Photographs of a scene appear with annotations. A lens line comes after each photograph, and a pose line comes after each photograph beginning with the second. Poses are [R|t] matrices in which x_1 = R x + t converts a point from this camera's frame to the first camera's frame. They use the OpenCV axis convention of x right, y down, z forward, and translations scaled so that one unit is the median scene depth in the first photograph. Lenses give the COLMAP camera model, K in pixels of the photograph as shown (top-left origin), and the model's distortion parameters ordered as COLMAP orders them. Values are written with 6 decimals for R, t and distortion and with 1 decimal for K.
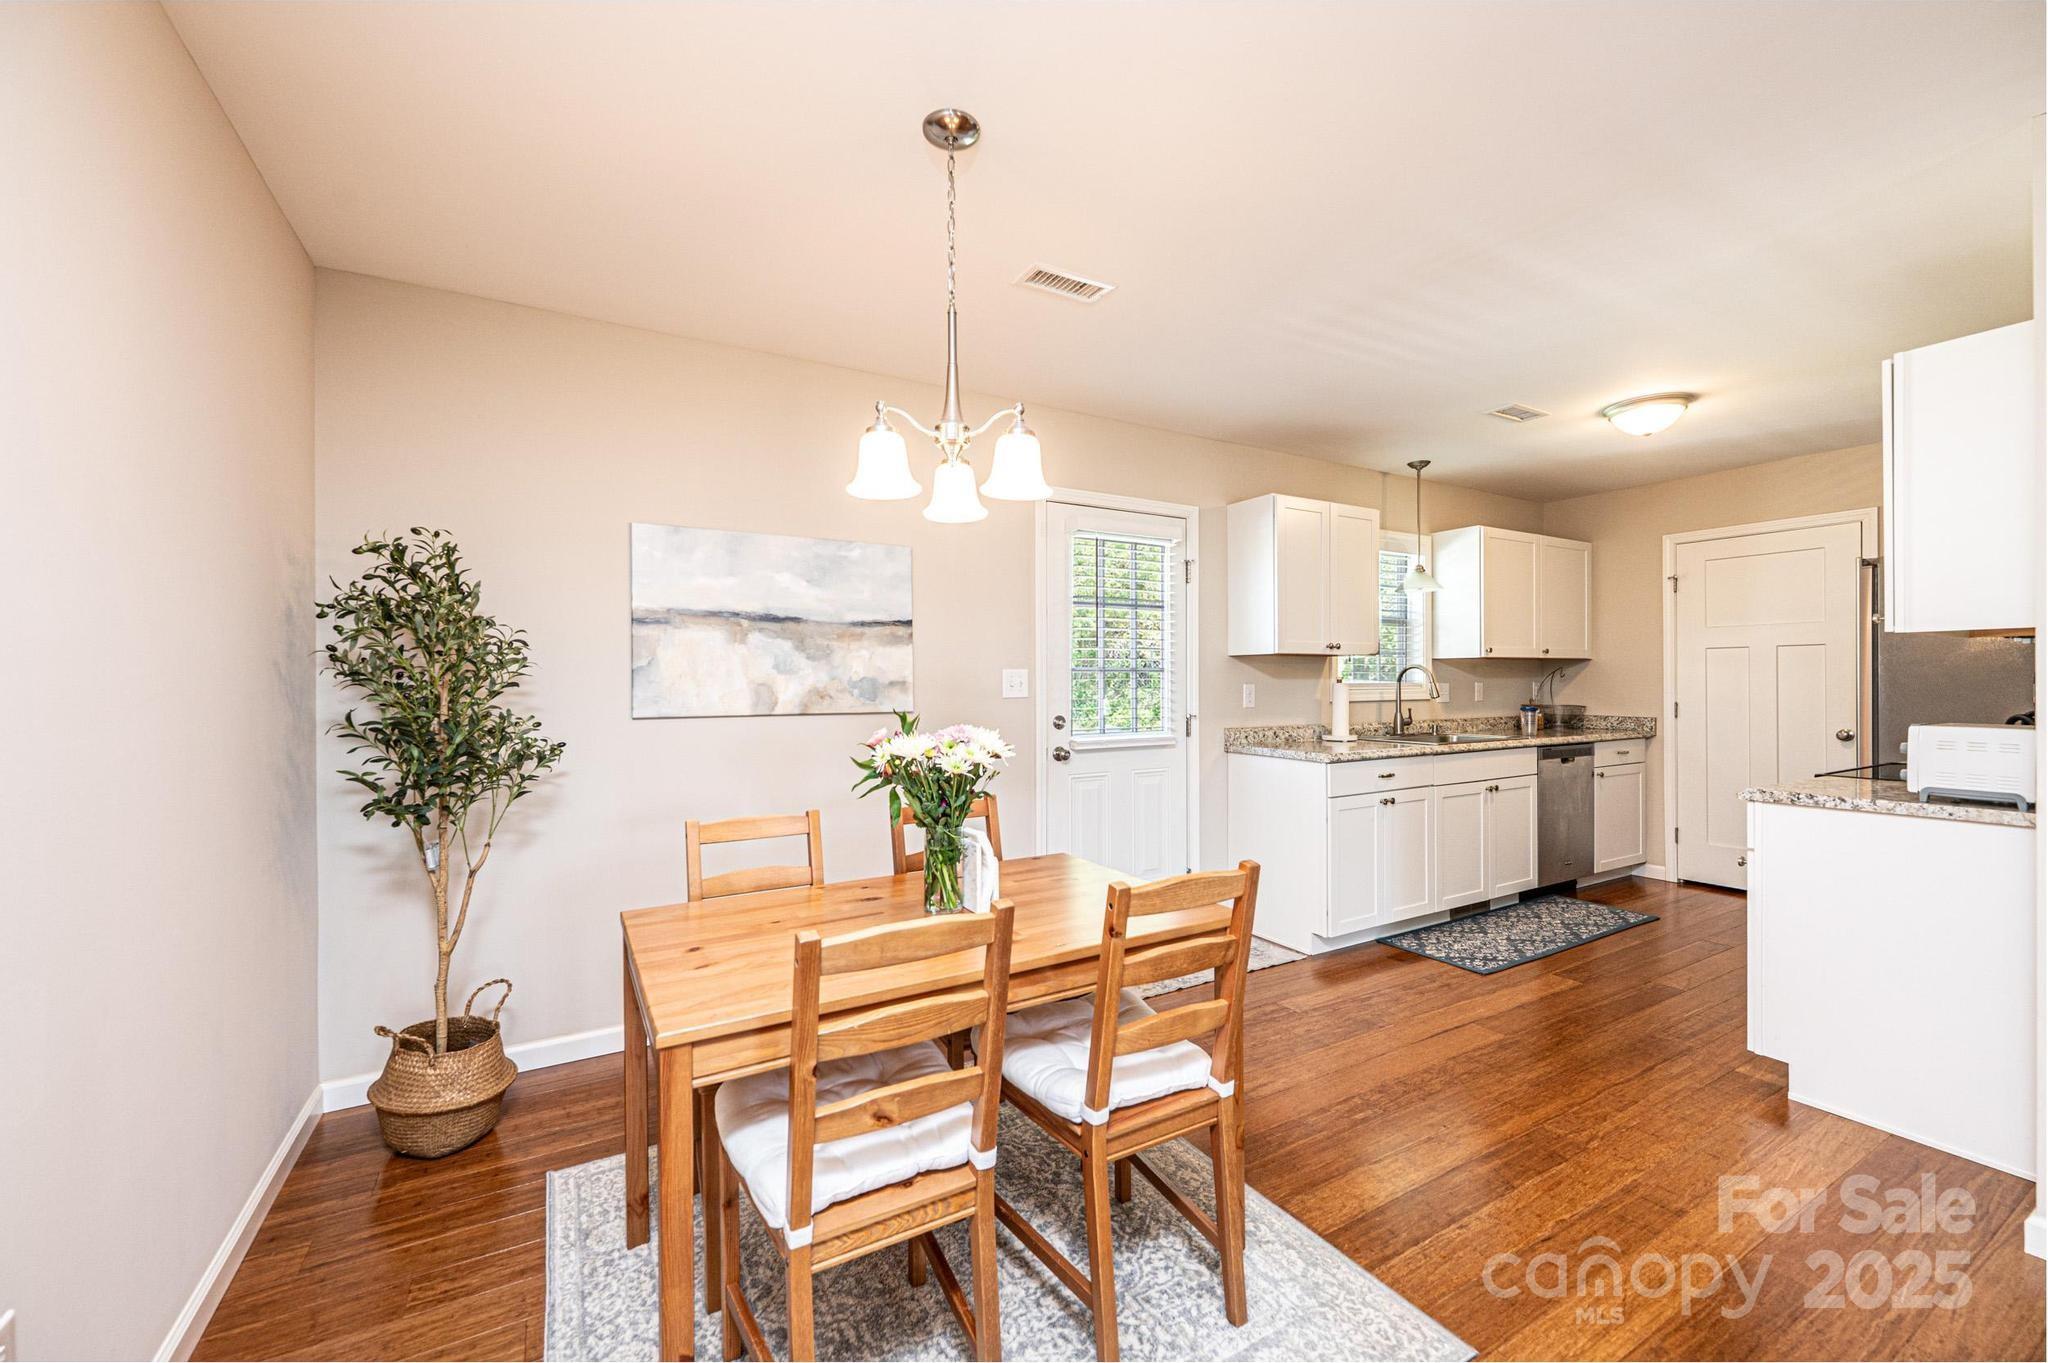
lens RADIAL K [[812.6, 0, 1023.1], [0, 812.6, 683.8], [0, 0, 1]] dist [-0.001699, -0.000065]
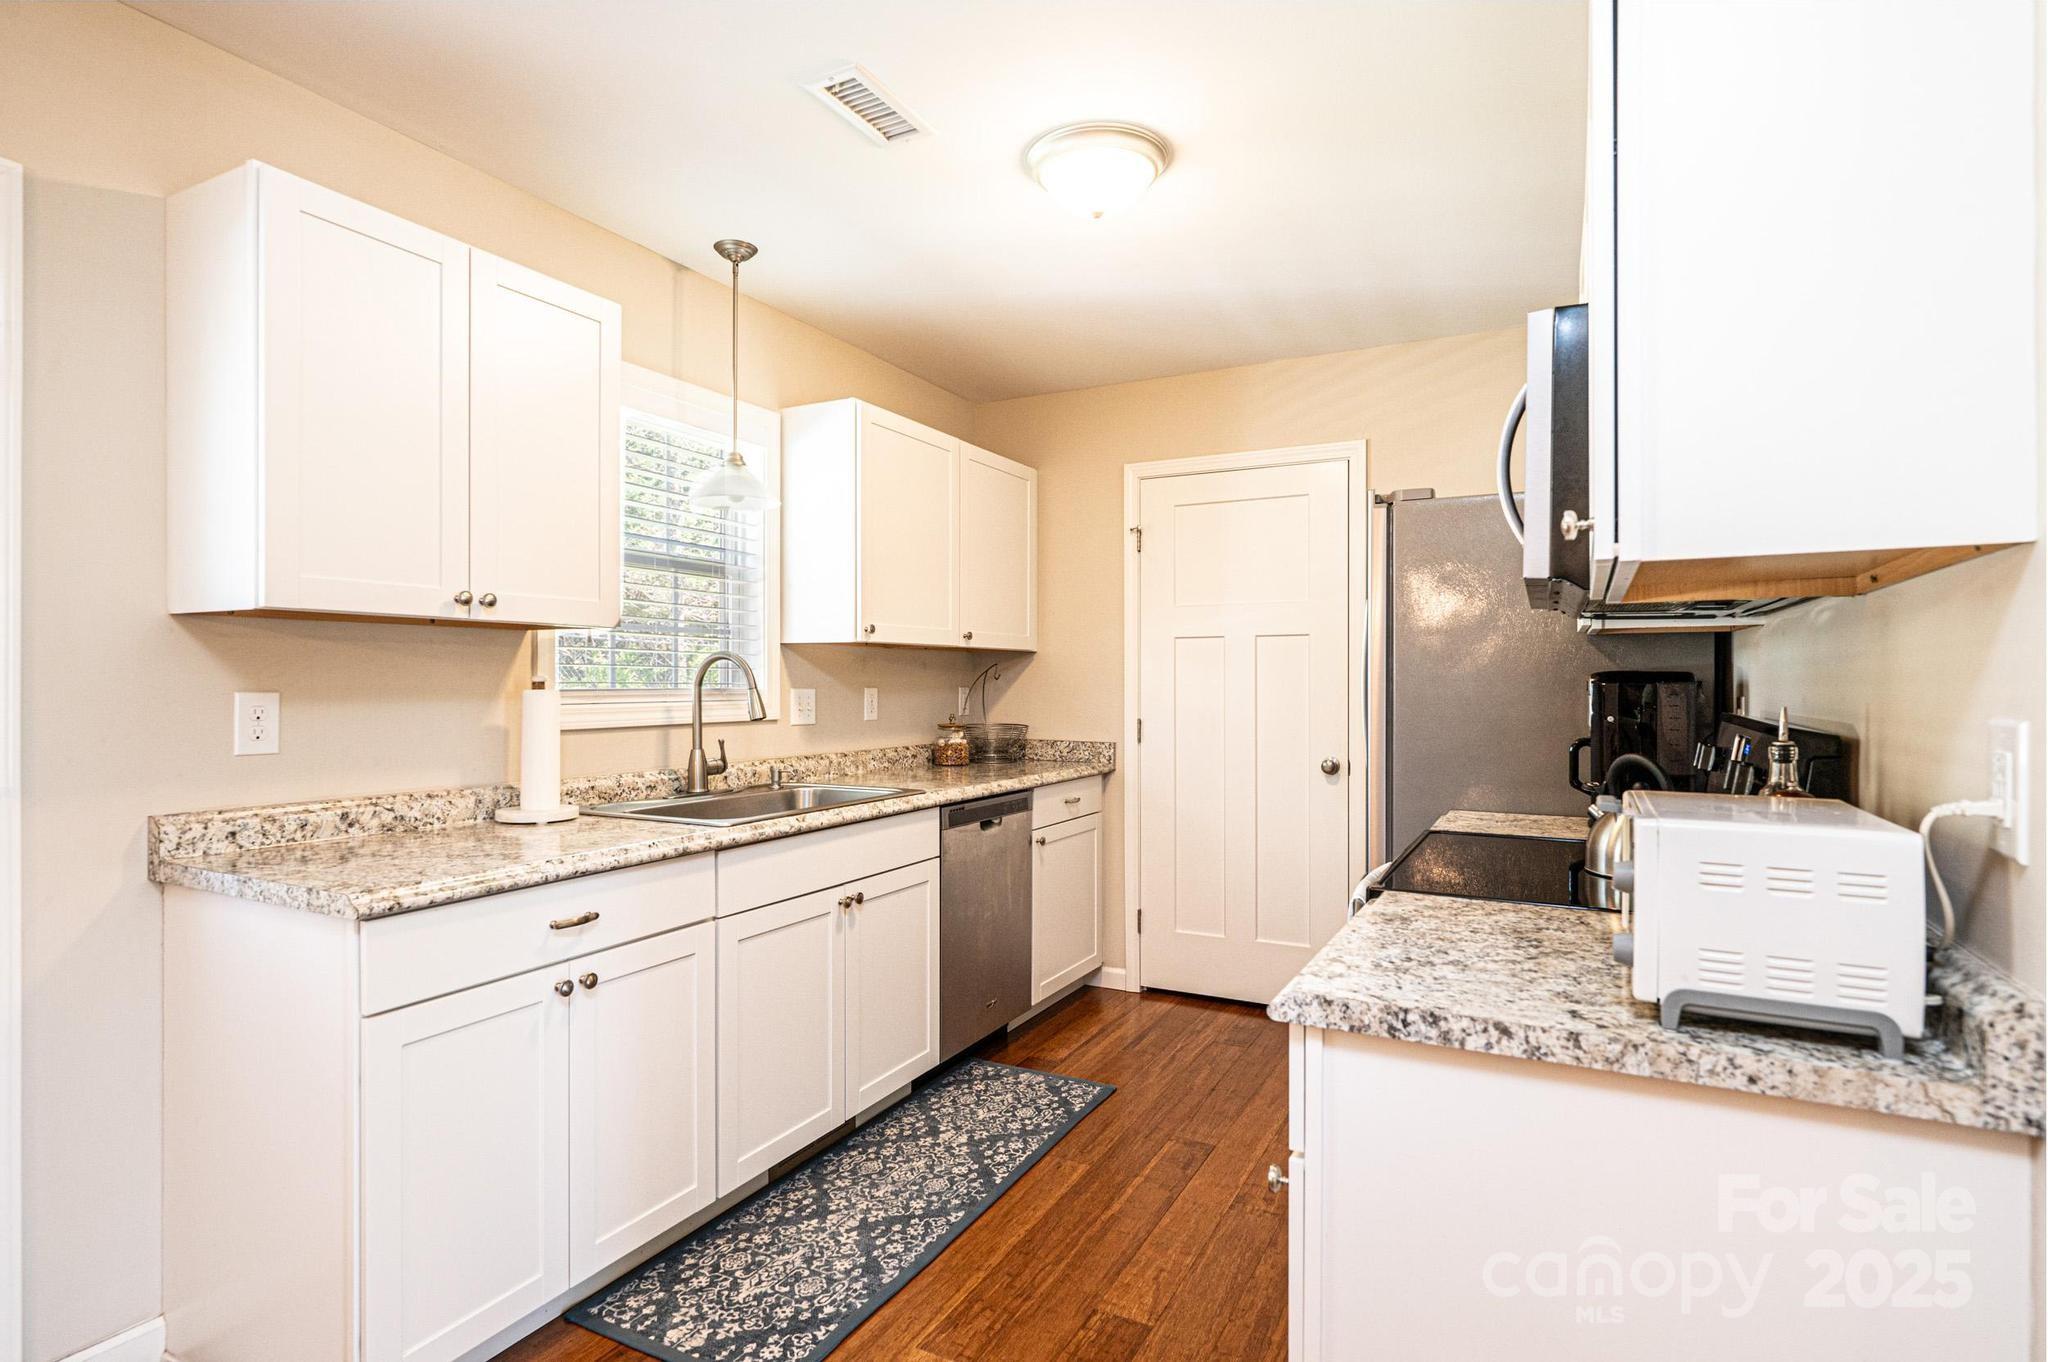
lens RADIAL K [[1039.6, 0, 1024.3], [0, 1039.6, 682.0], [0, 0, 1]] dist [0.003210, -0.000151]
pose [[0.844211, 0.005490, 0.535983, 0.304522], [-0.003144, 0.999981, -0.005292, -0.002912], [-0.536002, 0.002783, 0.844212, 0.376543]]
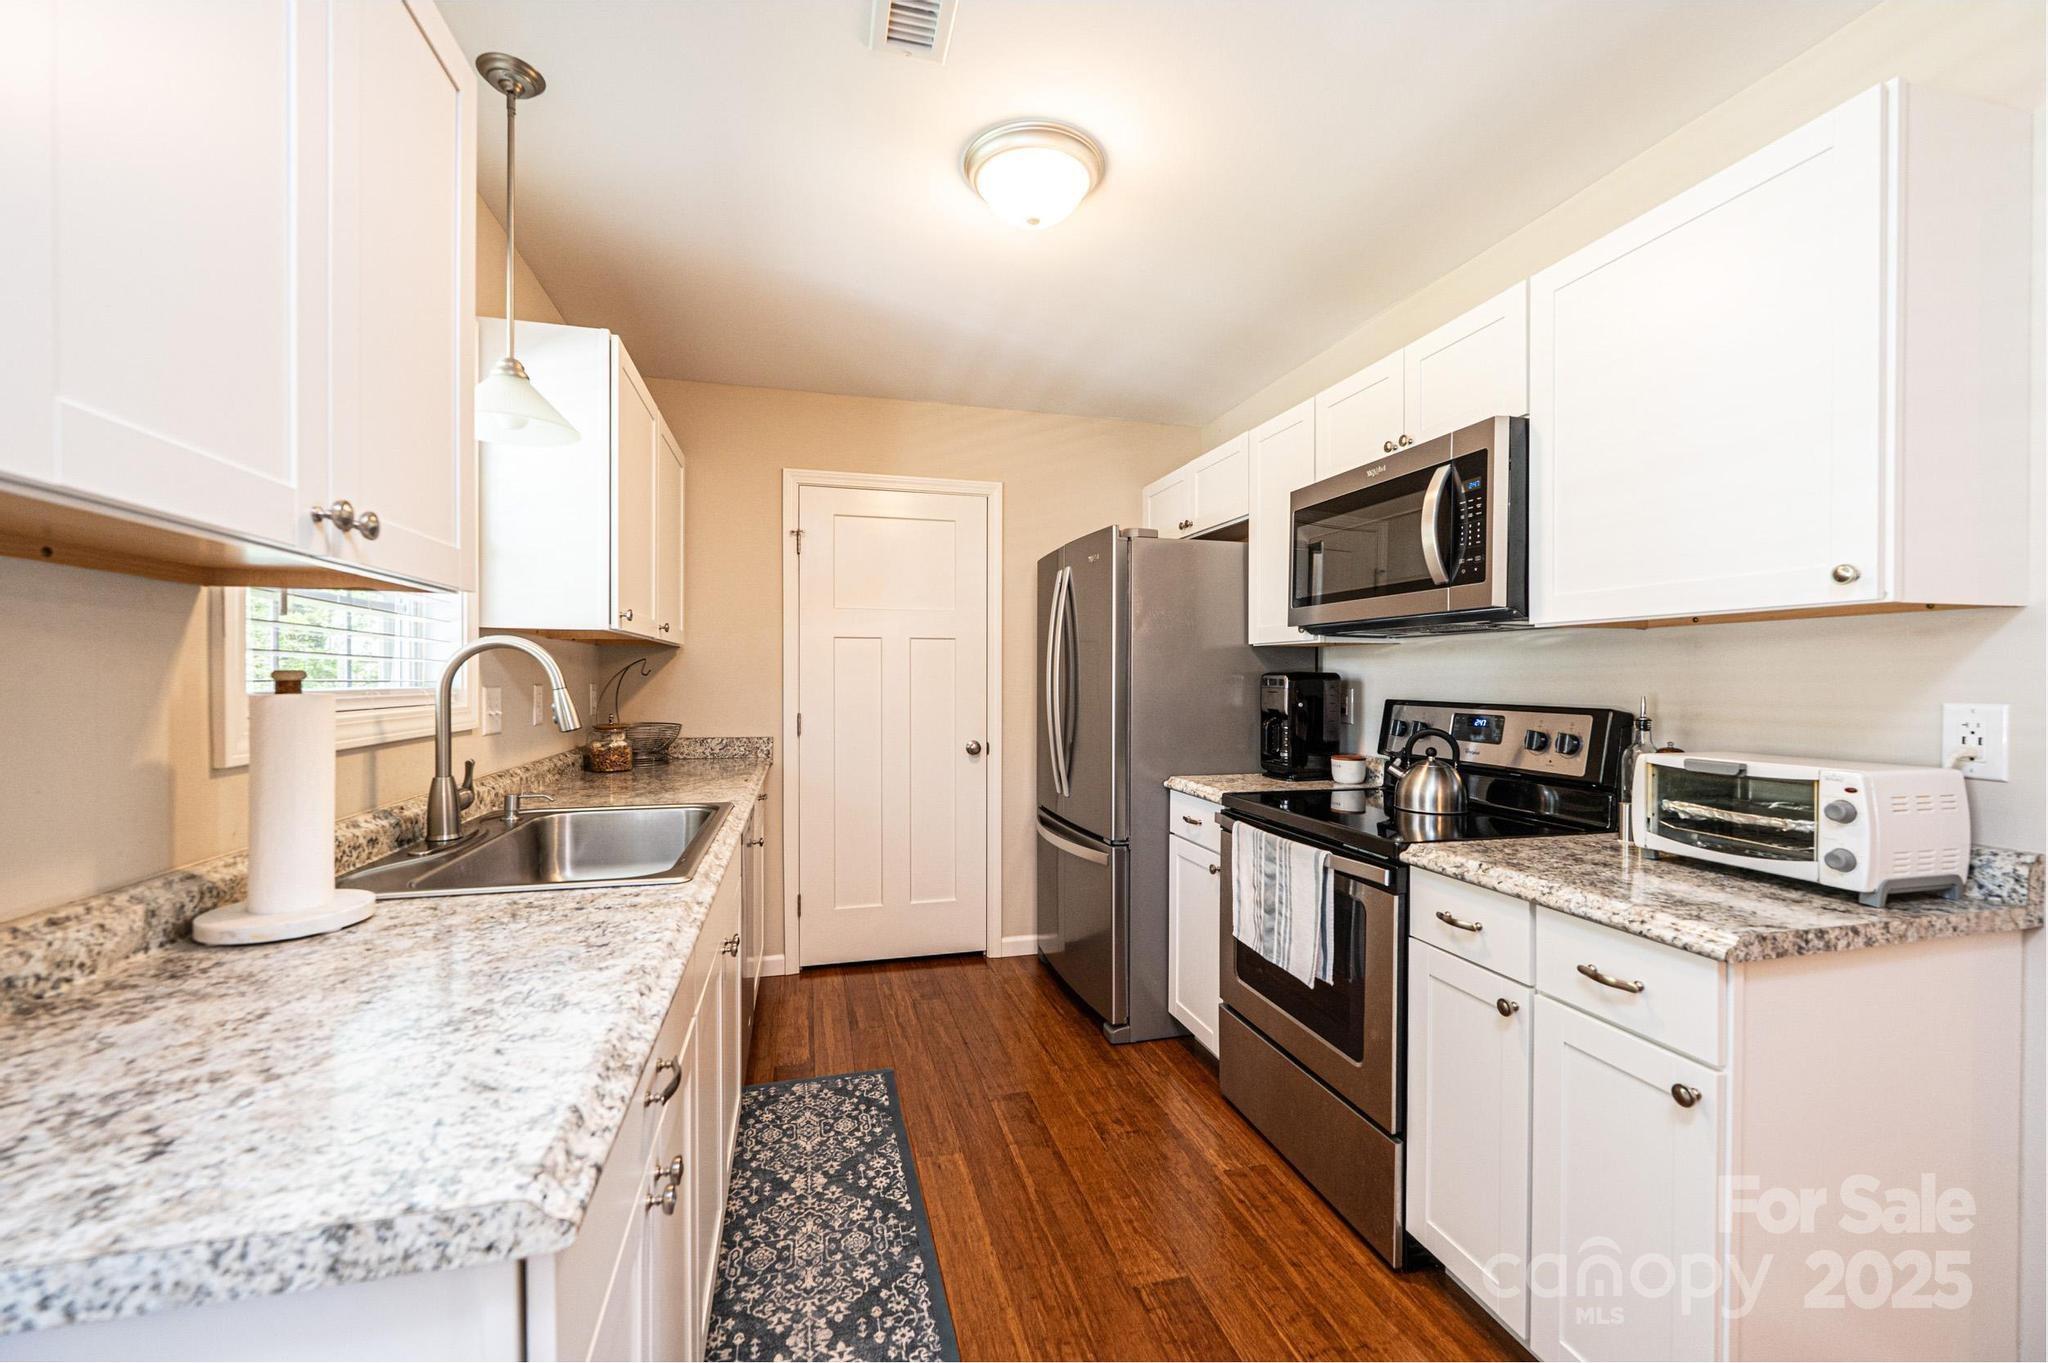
lens RADIAL K [[812.6, 0, 1021.5], [0, 812.6, 682.0], [0, 0, 1]] dist [-0.001699, -0.000065]
pose [[0.260666, 0.000049, 0.965429, 0.206318], [0.000573, 1.000000, -0.000206, -0.004256], [-0.965429, 0.000607, 0.260666, 0.708835]]
